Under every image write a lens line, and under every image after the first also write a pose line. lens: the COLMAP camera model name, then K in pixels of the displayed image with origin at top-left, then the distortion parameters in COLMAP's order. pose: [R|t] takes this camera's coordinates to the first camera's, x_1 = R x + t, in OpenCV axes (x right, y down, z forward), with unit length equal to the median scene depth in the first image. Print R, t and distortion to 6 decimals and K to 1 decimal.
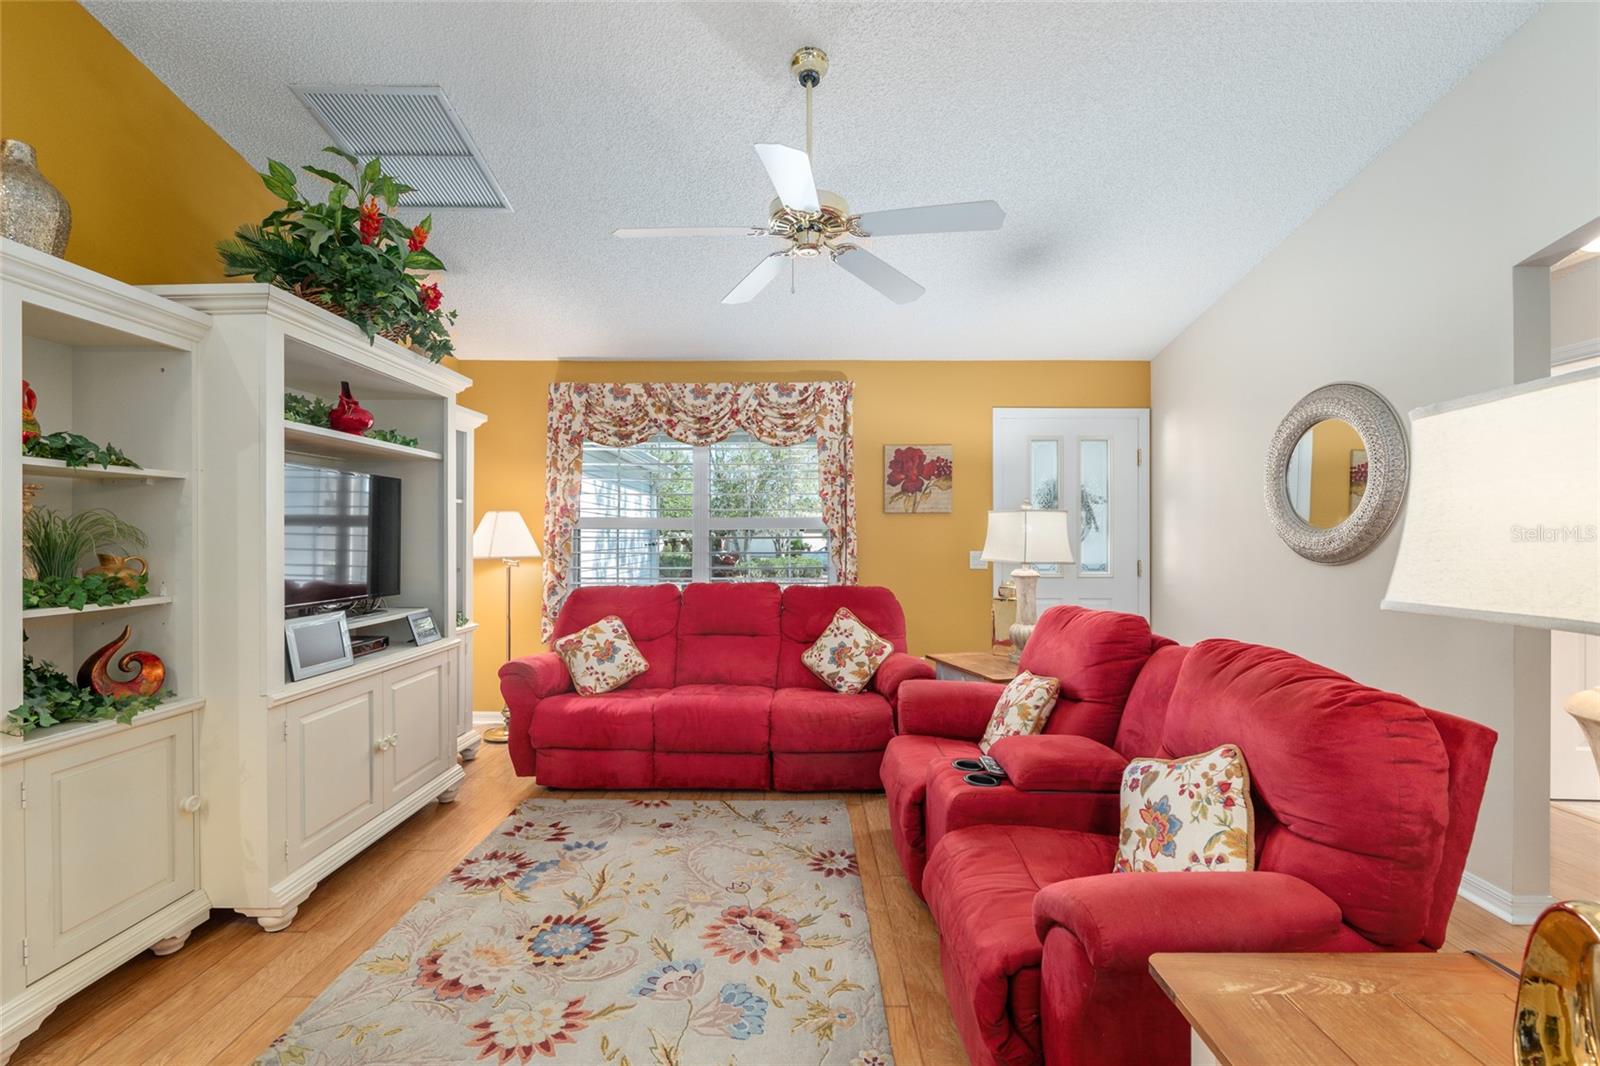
lens RADIAL K [[674.1, 0, 813.7], [0, 674.1, 537.9], [0, 0, 1]] dist [-0.009029, -0.000405]
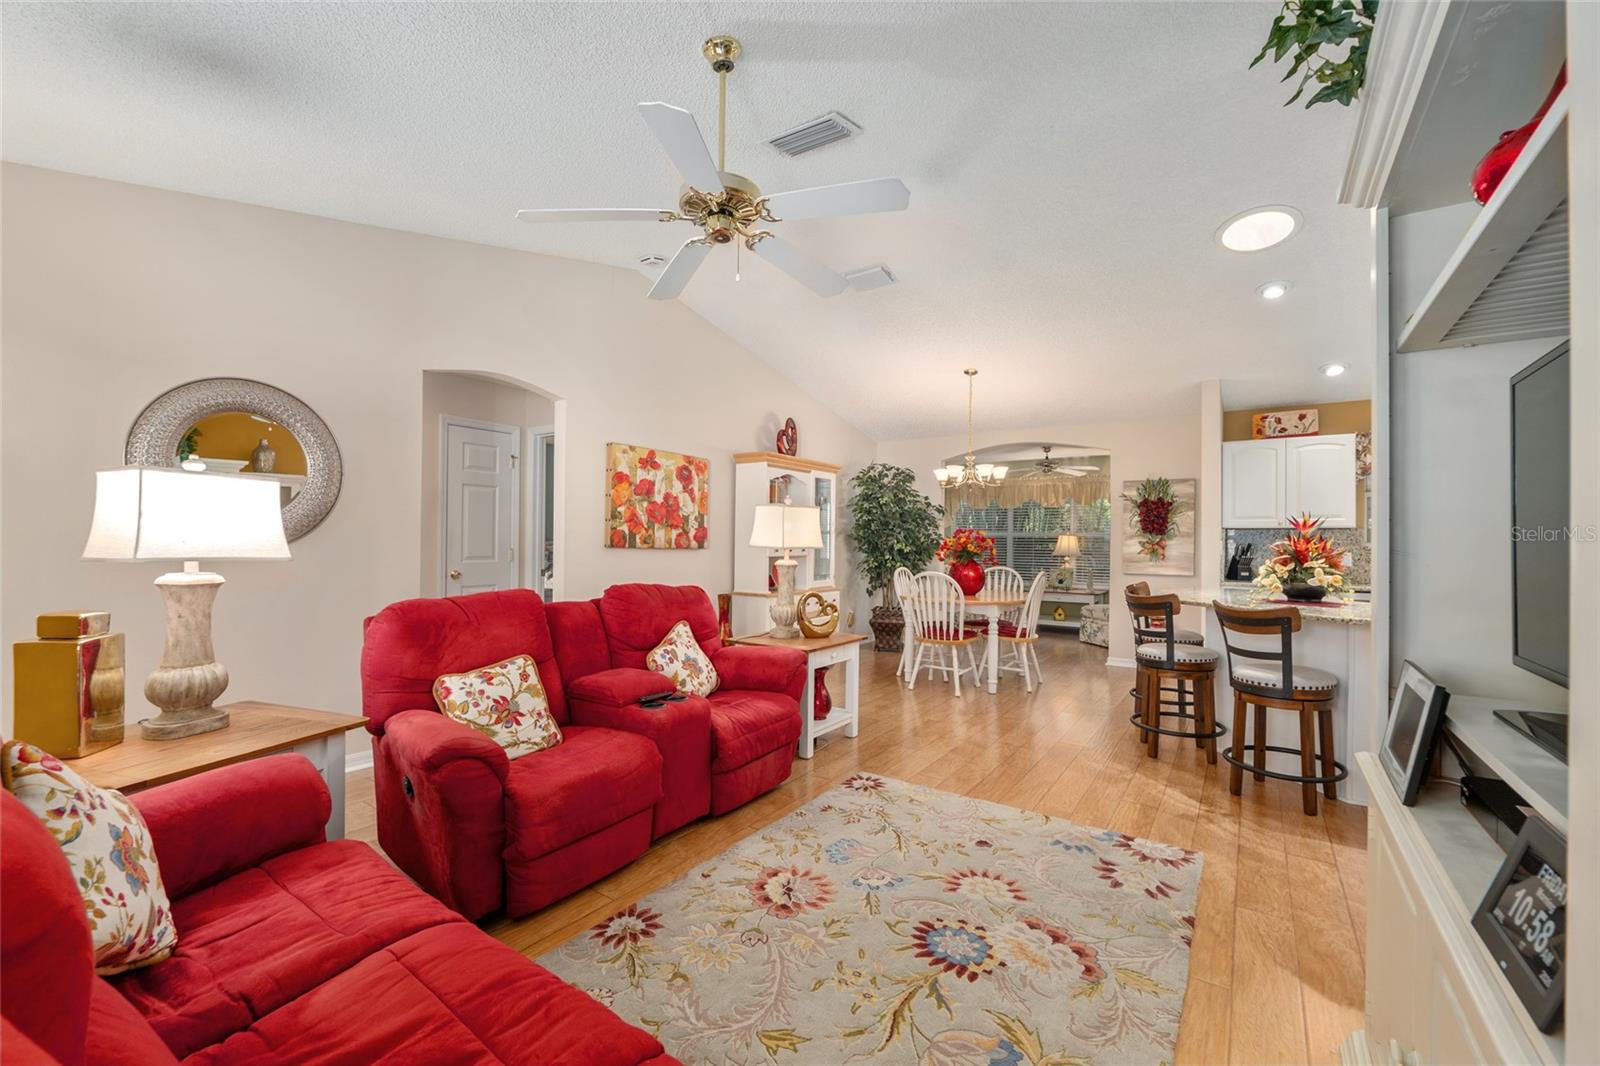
lens RADIAL K [[658.2, 0, 786.7], [0, 658.2, 535.3], [0, 0, 1]] dist [-0.007592, -0.000394]
pose [[-0.800052, -0.003532, 0.599921, -0.742571], [-0.009542, 0.999931, -0.006838, 0.024170], [-0.599855, -0.011195, -0.800030, 1.911604]]
